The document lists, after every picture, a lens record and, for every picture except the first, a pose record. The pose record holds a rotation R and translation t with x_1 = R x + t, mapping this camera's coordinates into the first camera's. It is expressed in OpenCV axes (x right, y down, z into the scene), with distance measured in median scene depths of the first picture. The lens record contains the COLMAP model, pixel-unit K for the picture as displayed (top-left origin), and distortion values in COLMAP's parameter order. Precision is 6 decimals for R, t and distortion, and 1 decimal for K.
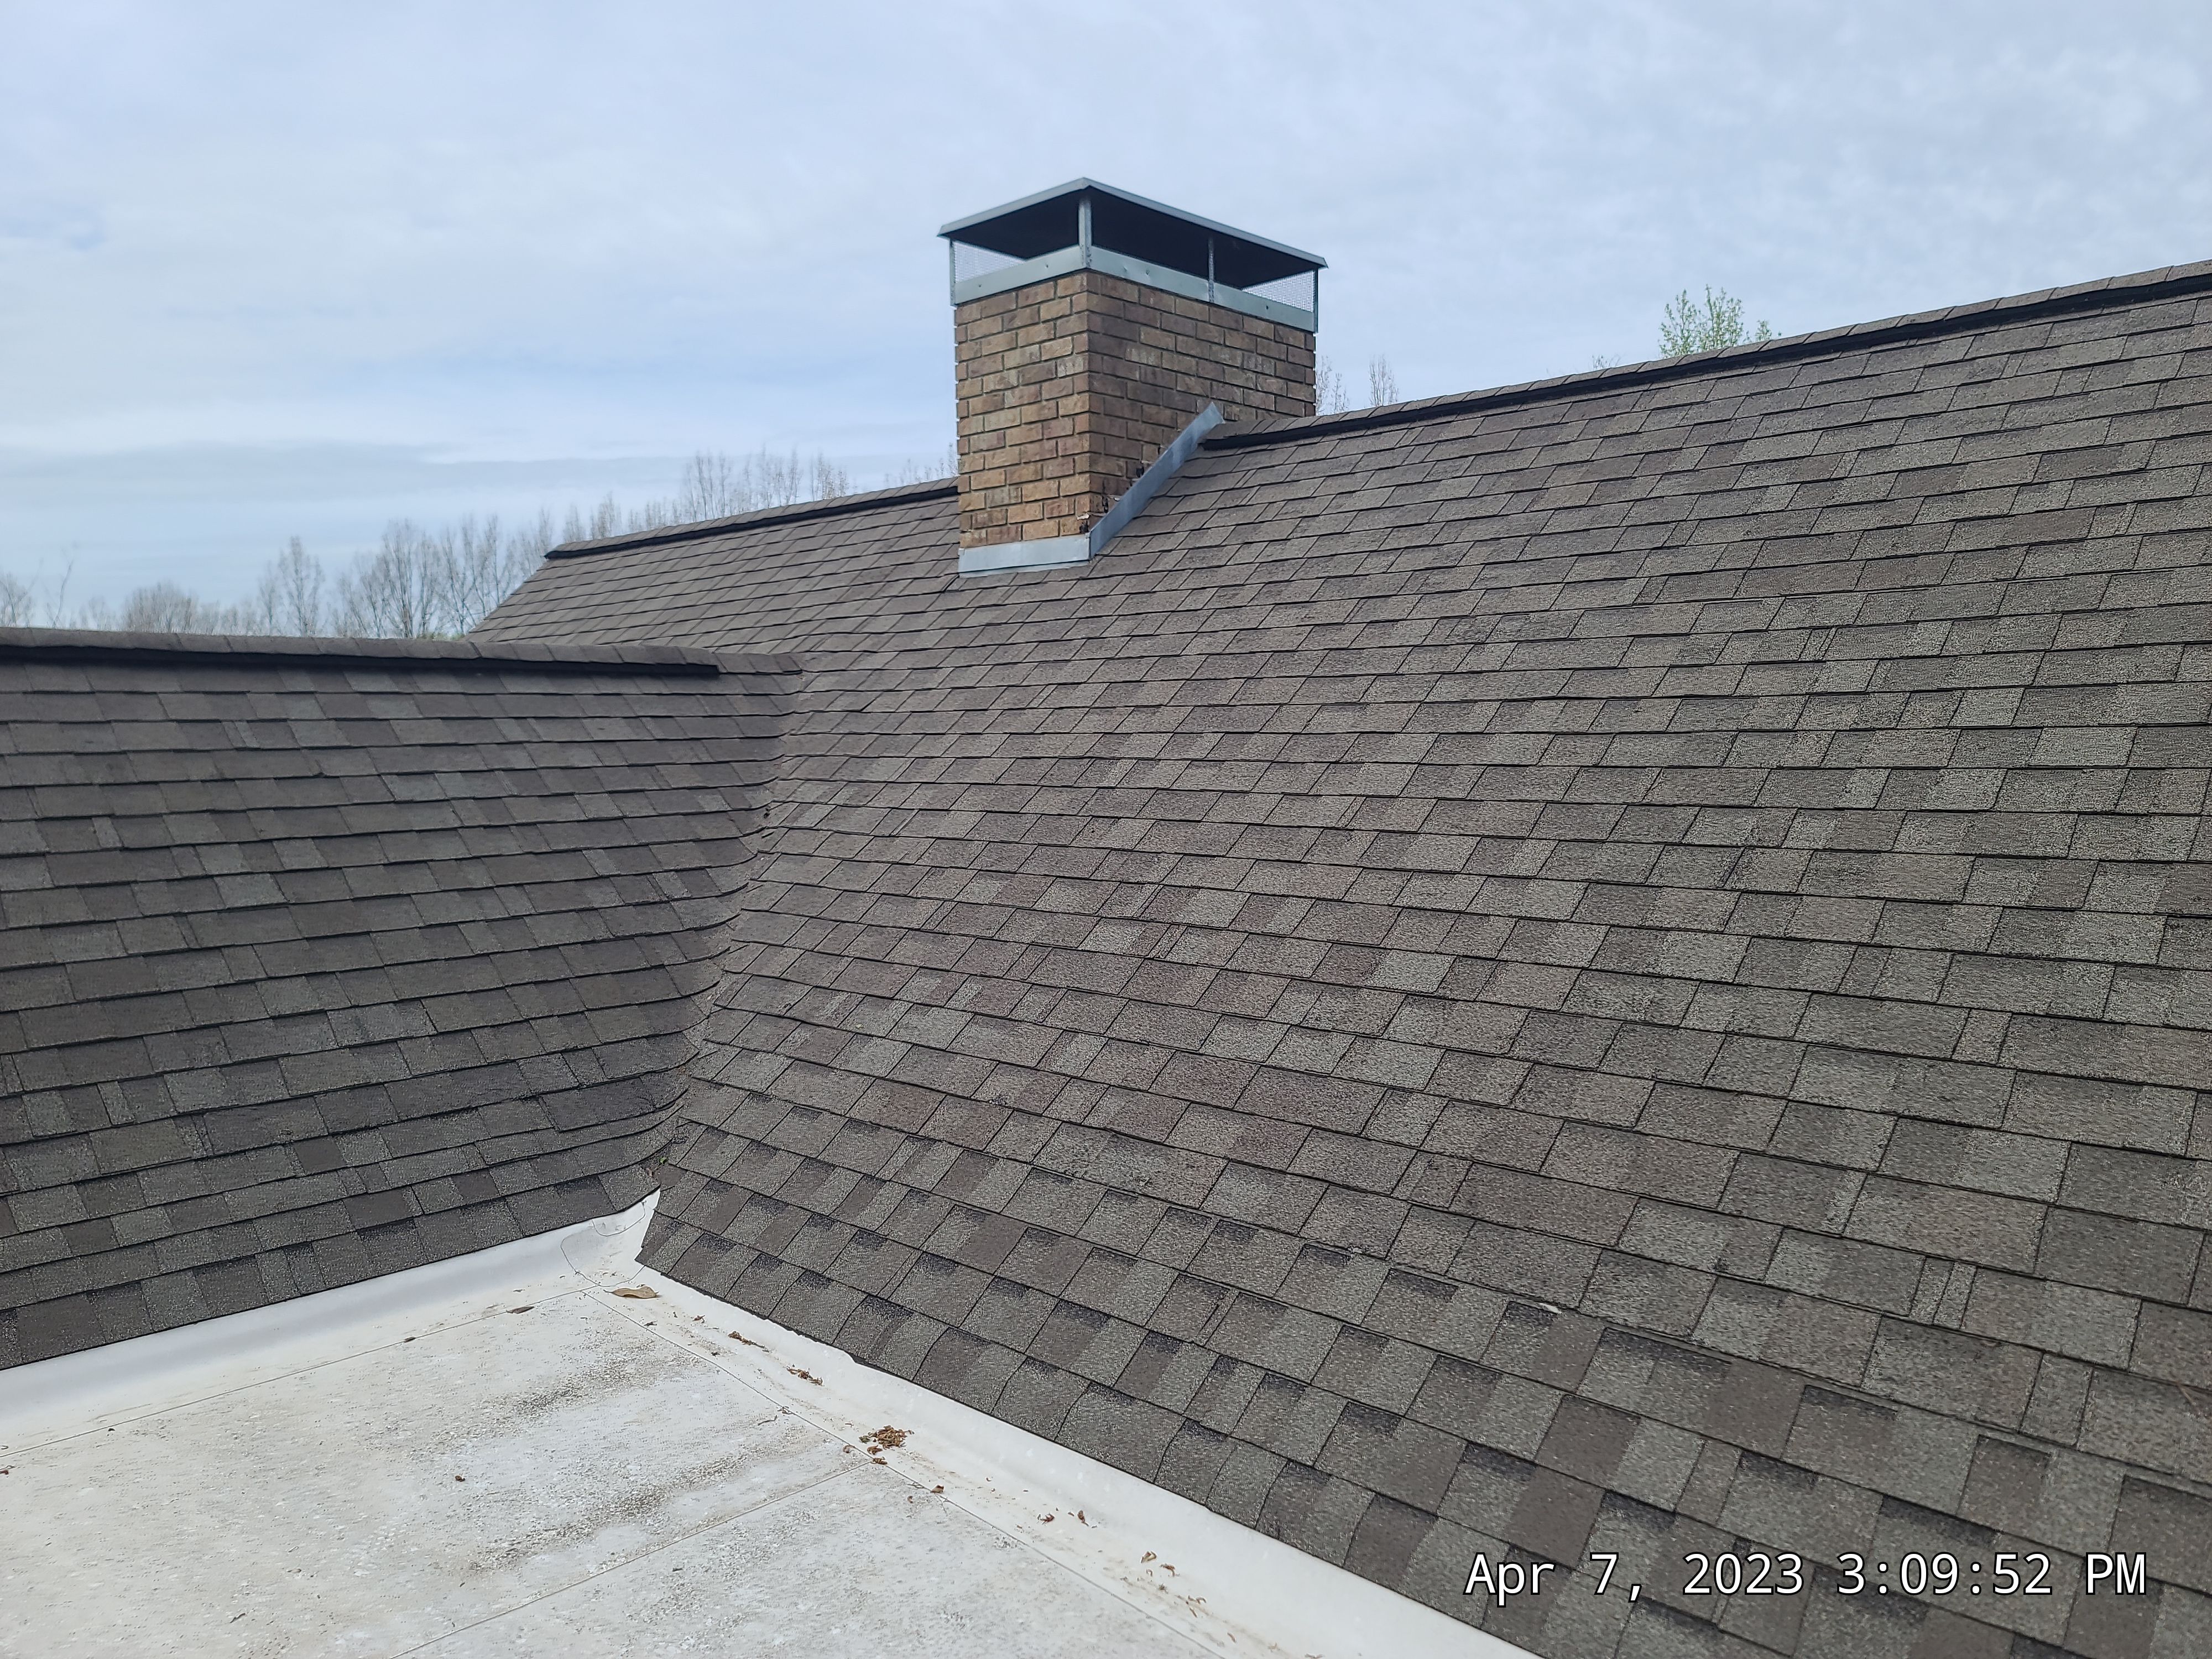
lens RADIAL K [[1629.5, 0, 1088.4], [0, 1629.5, 841.9], [0, 0, 1]] dist [0.092788, -0.071930]
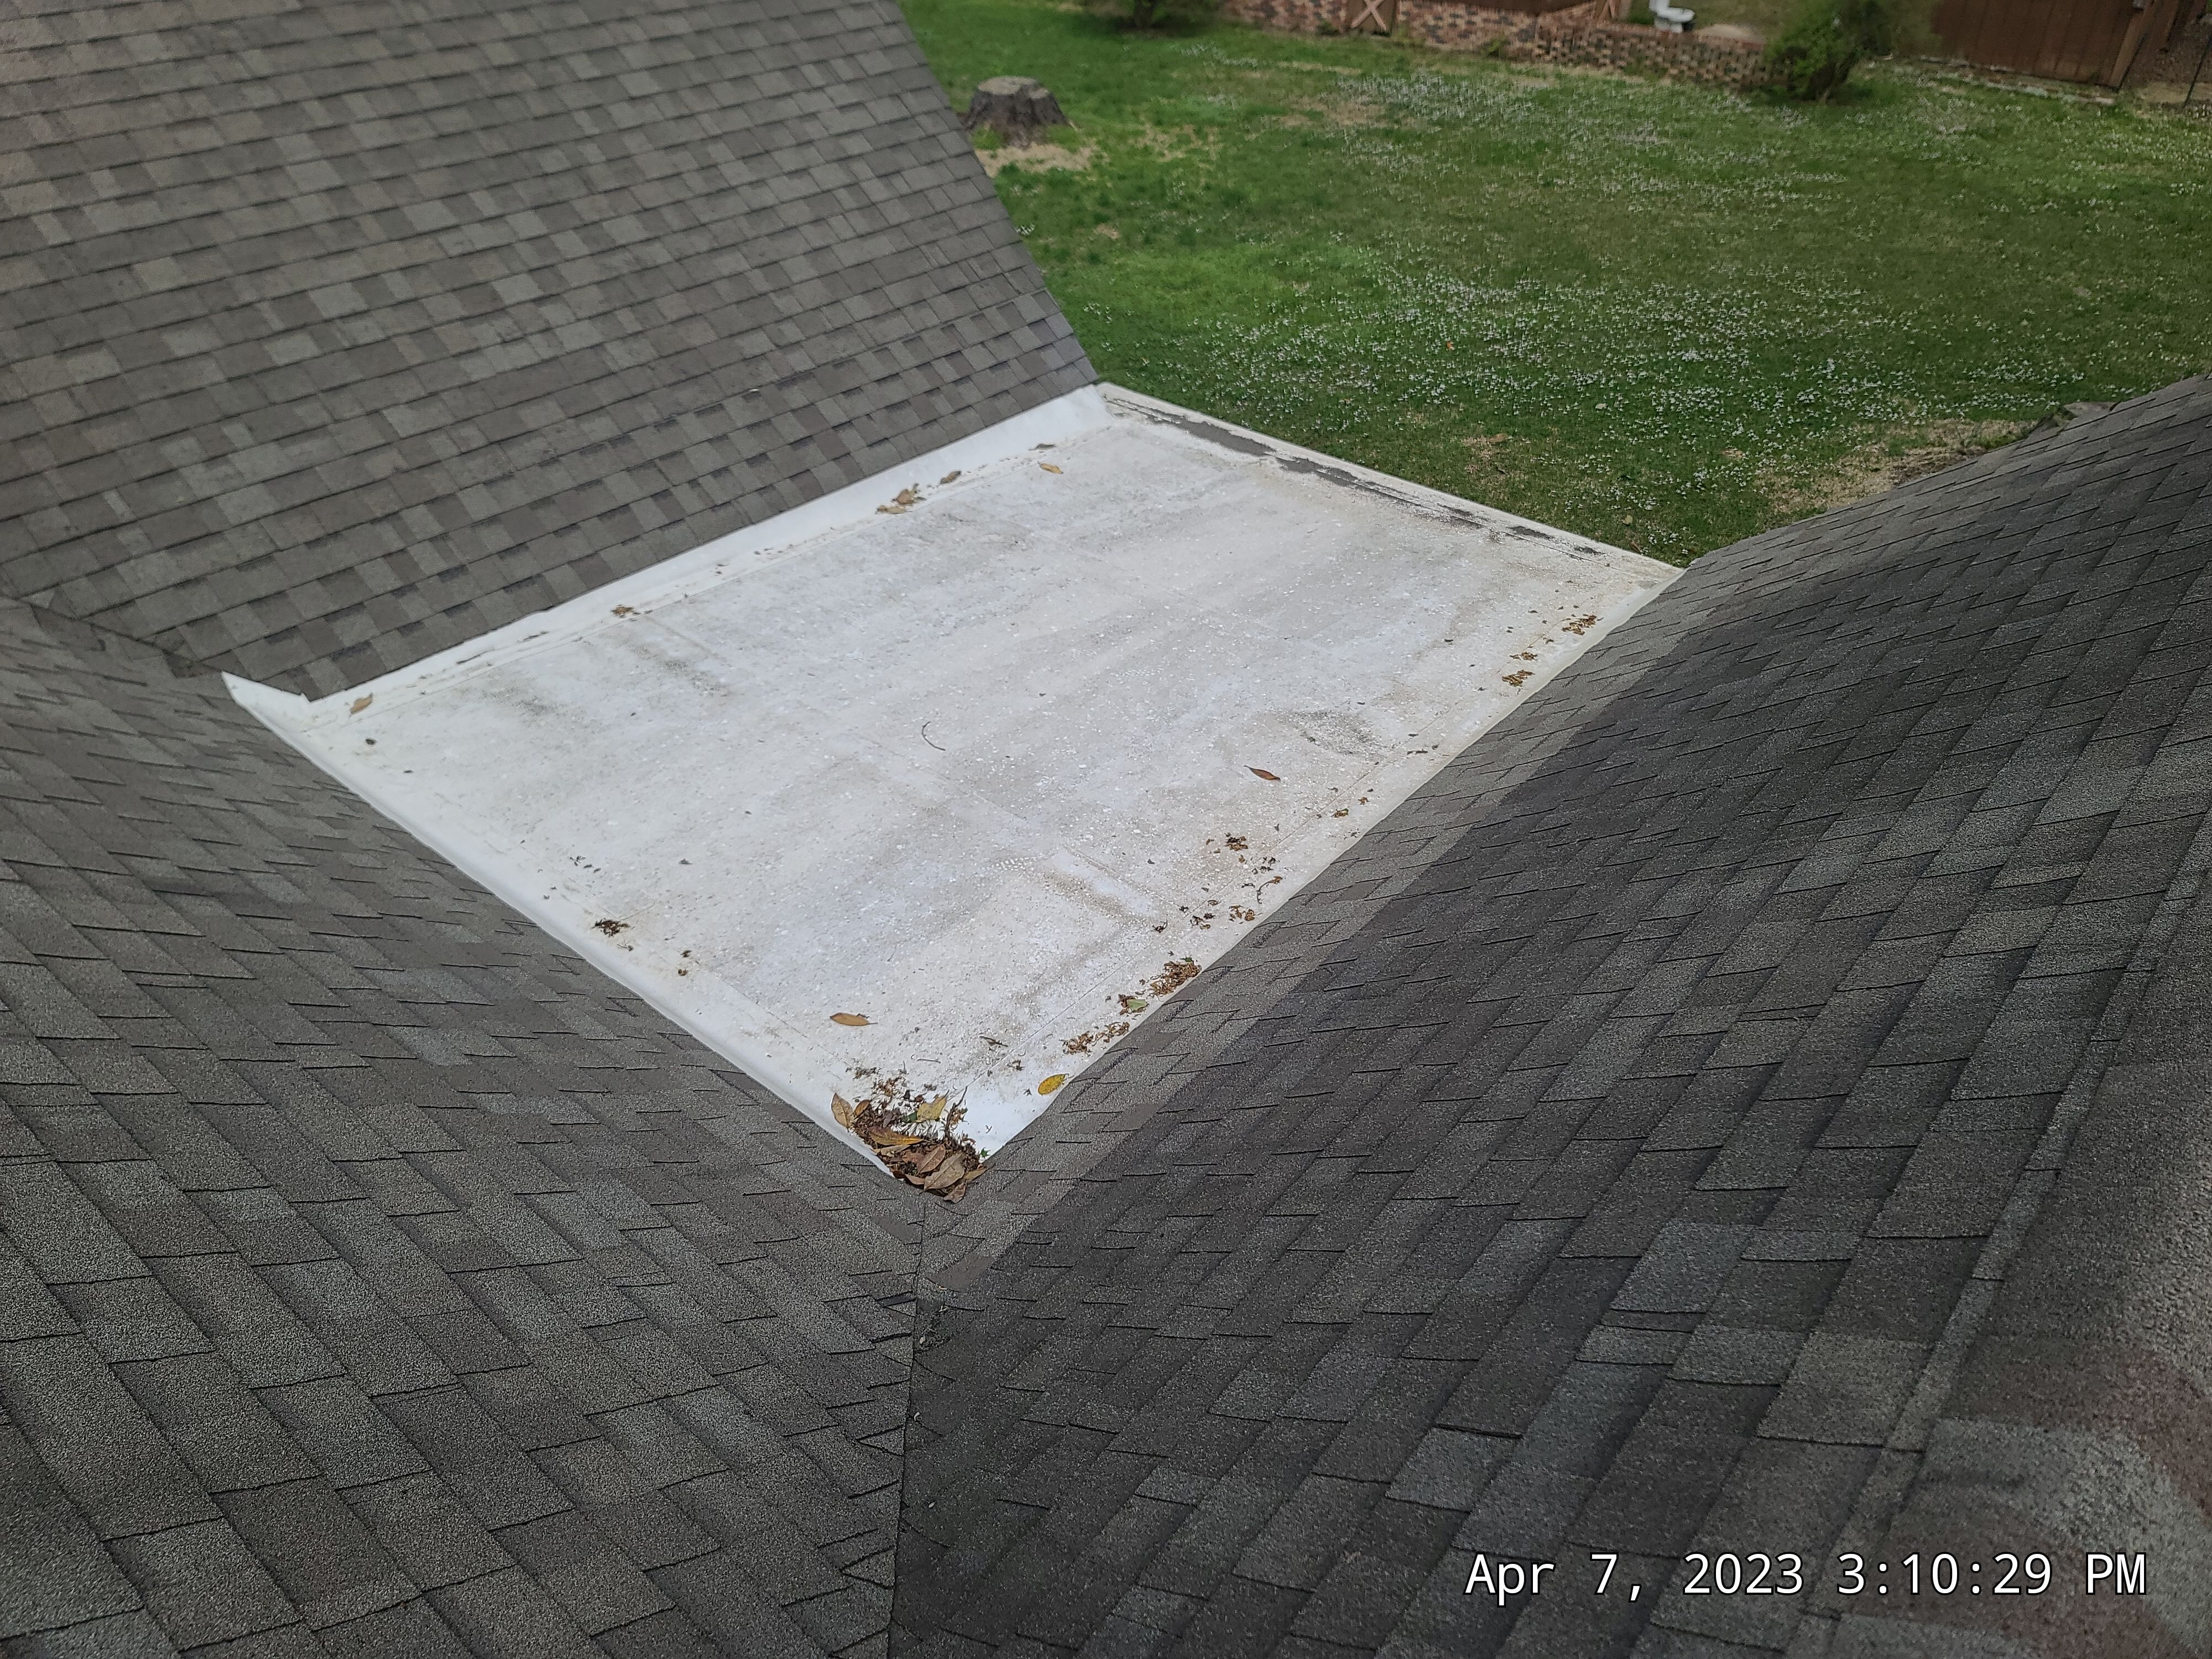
lens RADIAL K [[1634.9, 0, 1087.3], [0, 1634.9, 821.2], [0, 0, 1]] dist [0.065706, -0.032778]
pose [[-0.049027, -0.582606, 0.811274, -1.462181], [0.063561, 0.808785, 0.584660, -0.417566], [-0.996773, 0.080229, -0.002621, 0.382411]]
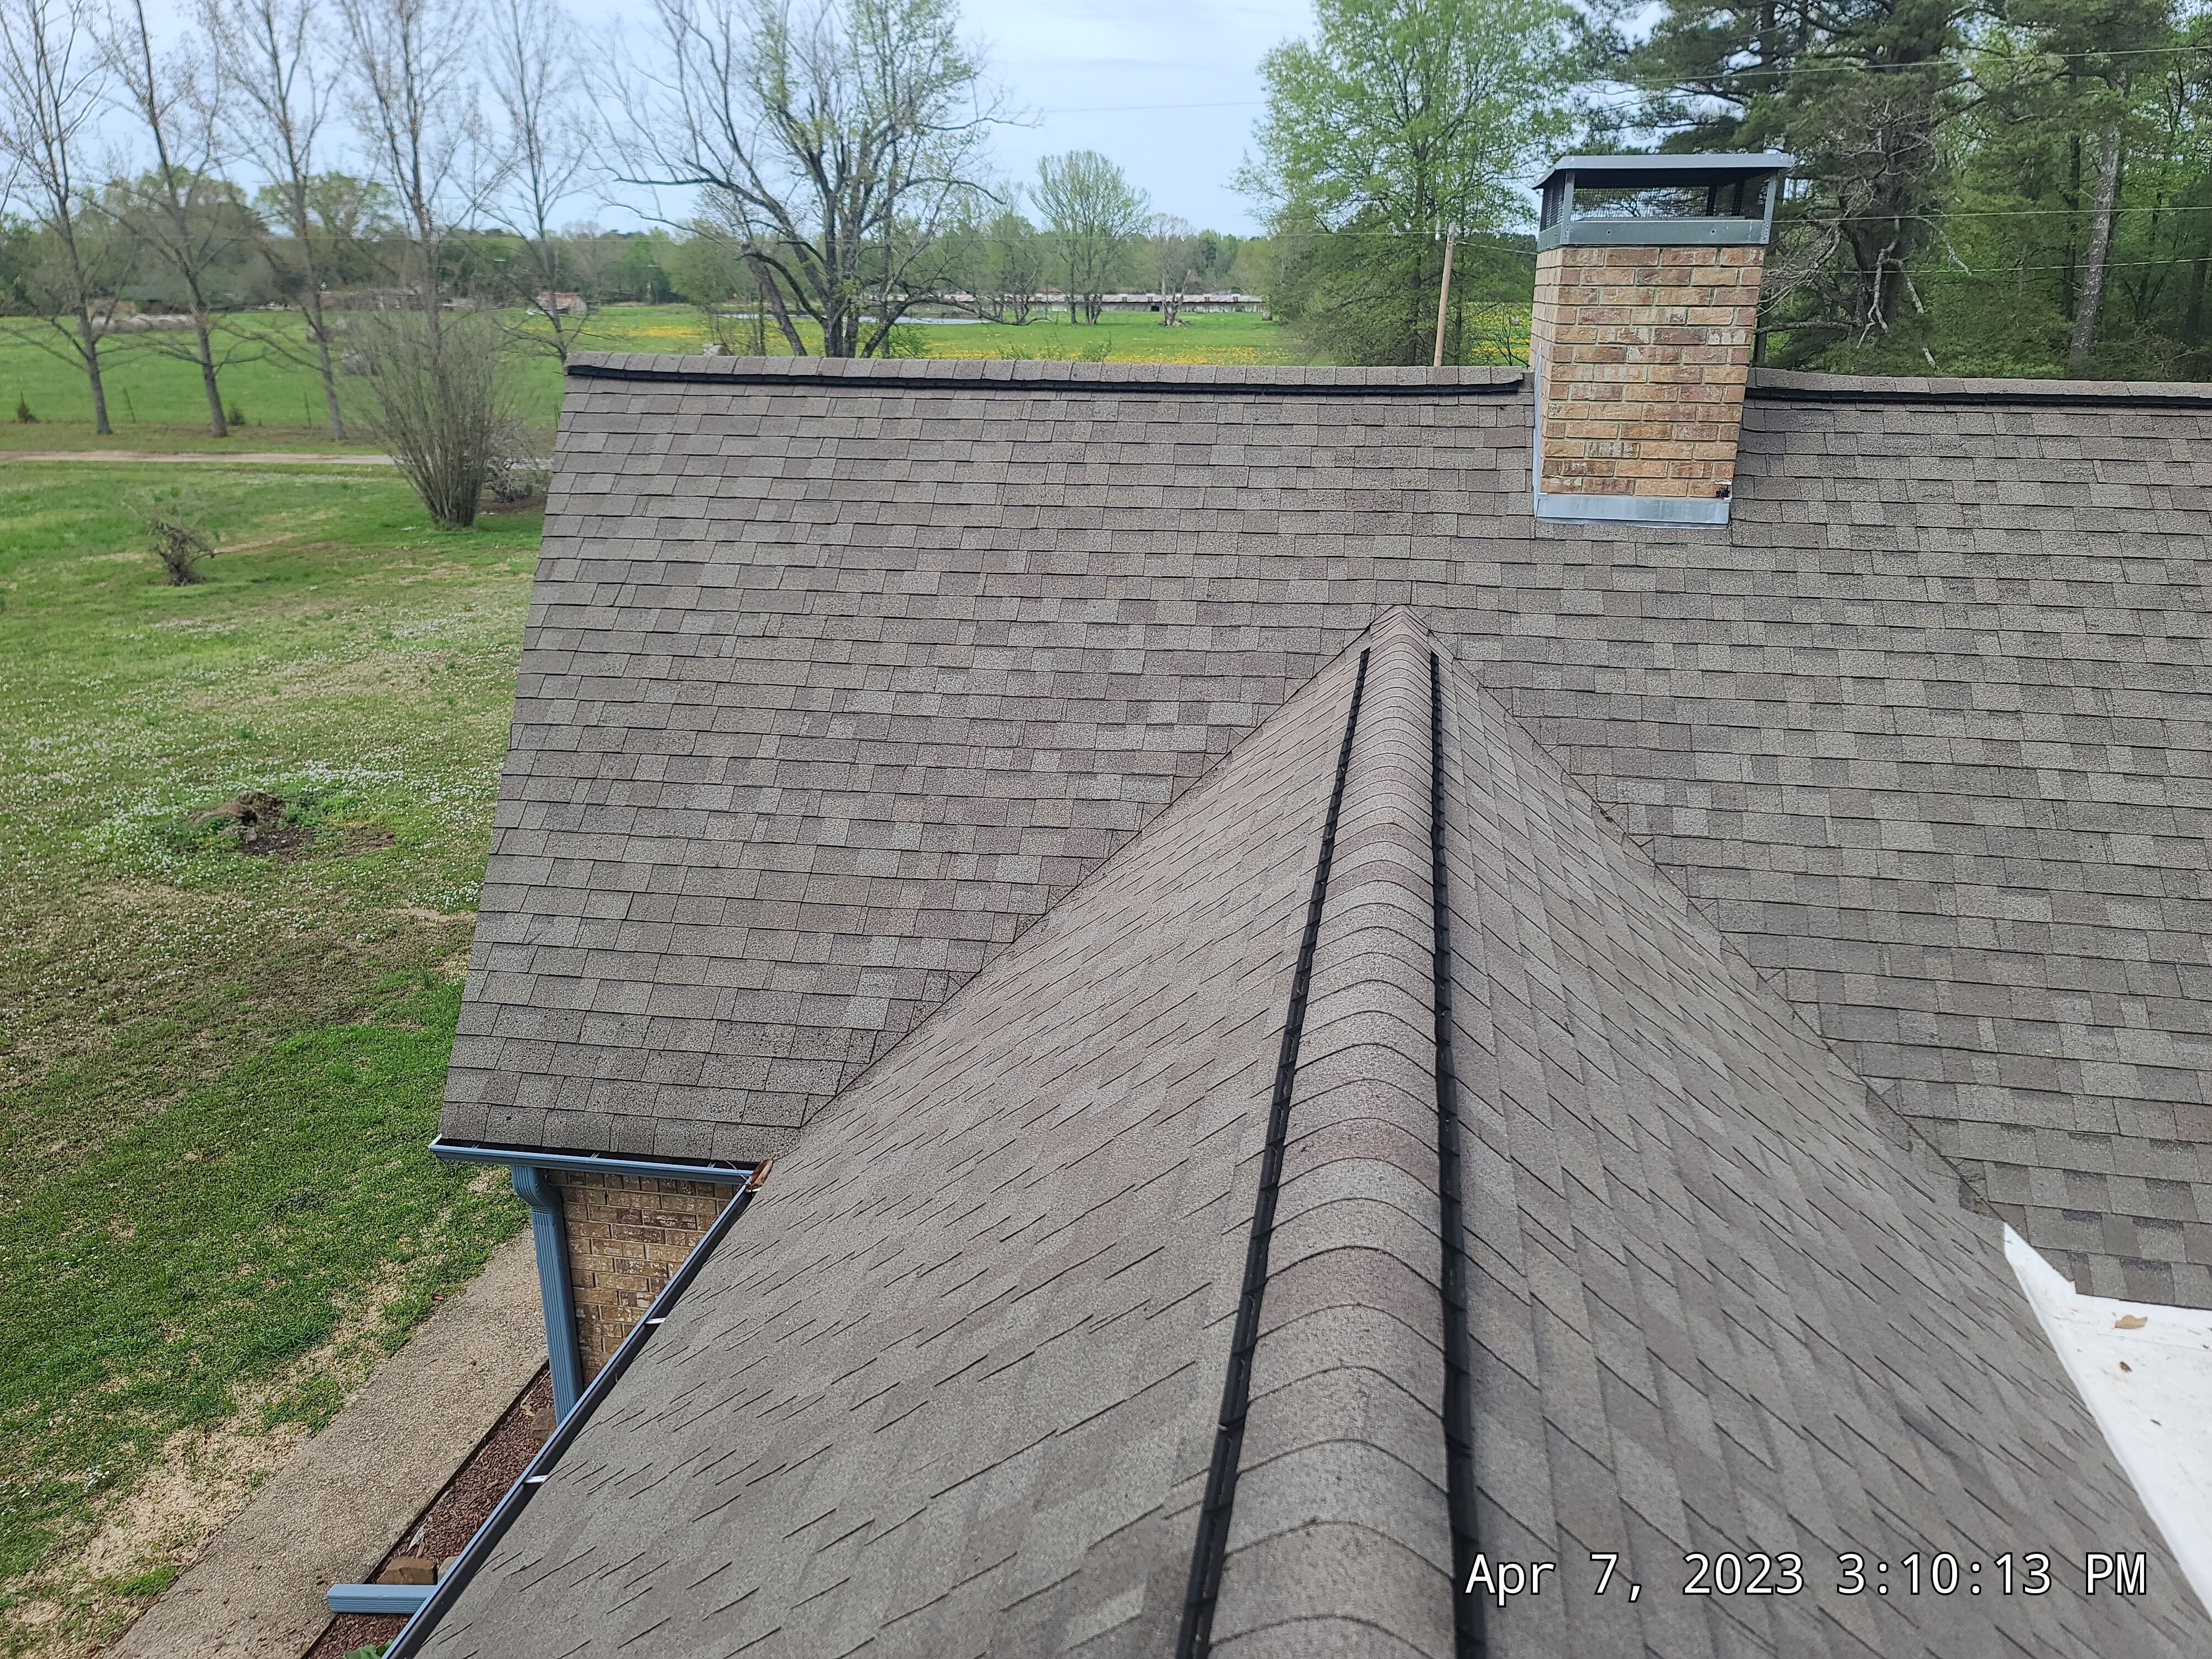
lens RADIAL K [[1628.8, 0, 1150.0], [0, 1628.8, 830.8], [0, 0, 1]] dist [0.096902, -0.066875]
pose [[0.817523, -0.169083, 0.550515, -1.477953], [0.020430, 0.963842, 0.265692, -0.427809], [-0.575533, -0.205962, 0.791417, 0.483046]]
